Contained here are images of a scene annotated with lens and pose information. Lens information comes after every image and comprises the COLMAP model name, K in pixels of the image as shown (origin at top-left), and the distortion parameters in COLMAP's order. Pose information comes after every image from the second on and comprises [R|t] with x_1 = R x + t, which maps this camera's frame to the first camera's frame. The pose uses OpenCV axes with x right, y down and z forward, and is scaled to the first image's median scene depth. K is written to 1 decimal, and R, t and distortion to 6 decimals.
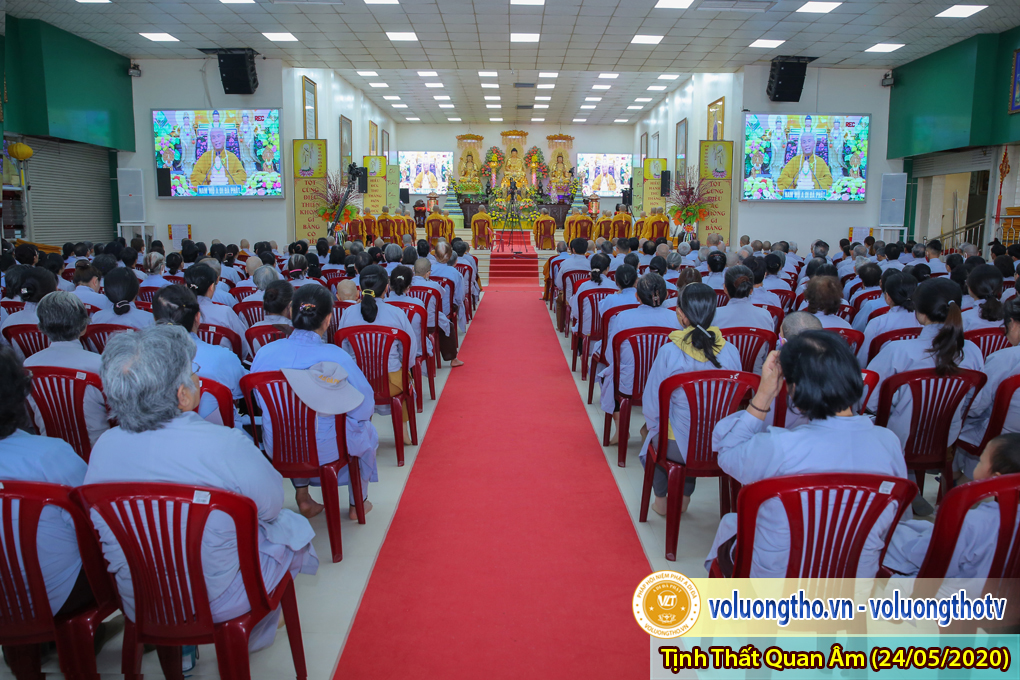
lens RADIAL K [[692.7, 0, 524.5], [0, 692.7, 341.0], [0, 0, 1]] dist [-0.088169, 0.056879]
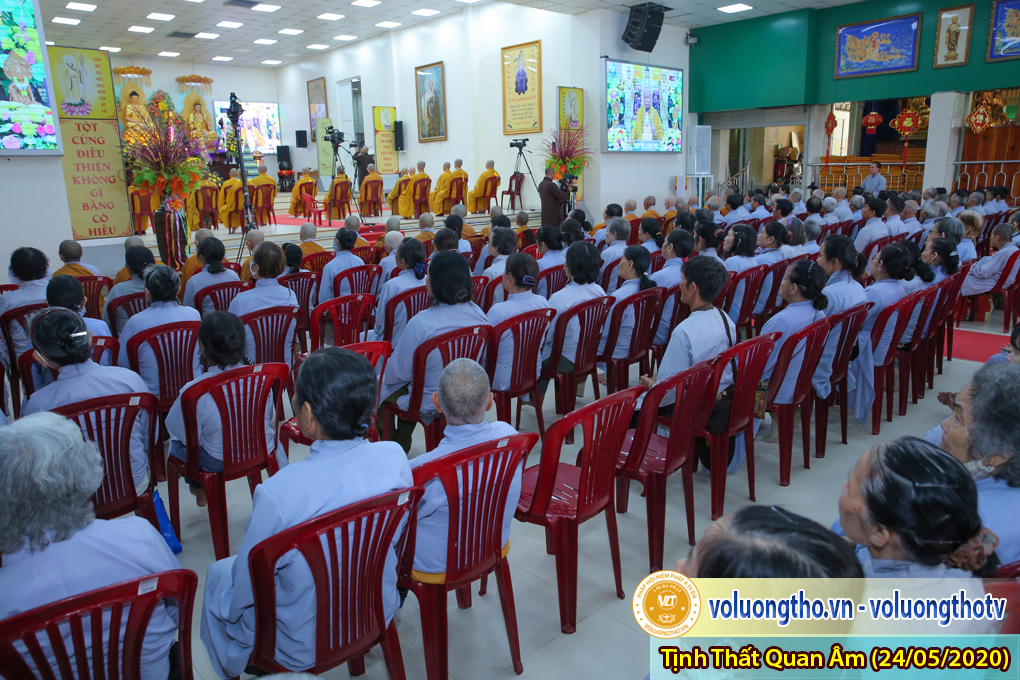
lens RADIAL K [[692.7, 0, 505.2], [0, 692.7, 335.8], [0, 0, 1]] dist [-0.088169, 0.056879]
pose [[0.746243, -0.175891, 0.642015, -0.453156], [0.142716, 0.984308, 0.103782, -0.070854], [-0.650195, 0.014179, 0.759635, 0.359172]]
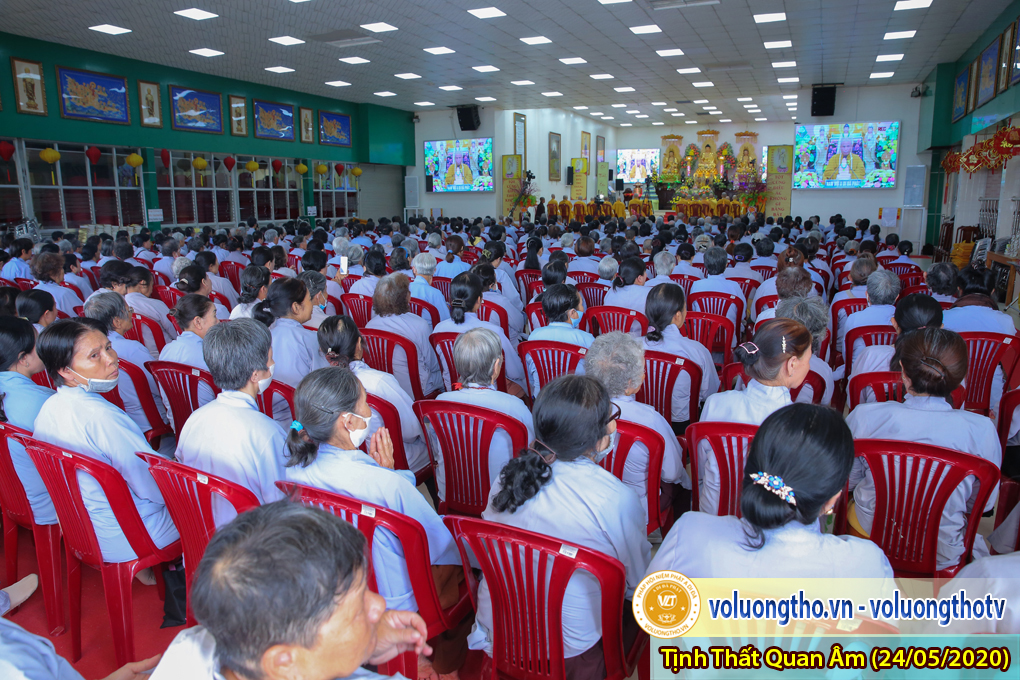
lens RADIAL K [[692.7, 0, 516.5], [0, 692.7, 341.9], [0, 0, 1]] dist [-0.088169, 0.056879]
pose [[0.906446, 0.070424, -0.416408, 0.403768], [-0.059510, 0.997460, 0.039152, 0.079012], [0.418107, -0.010709, 0.908335, -0.470398]]
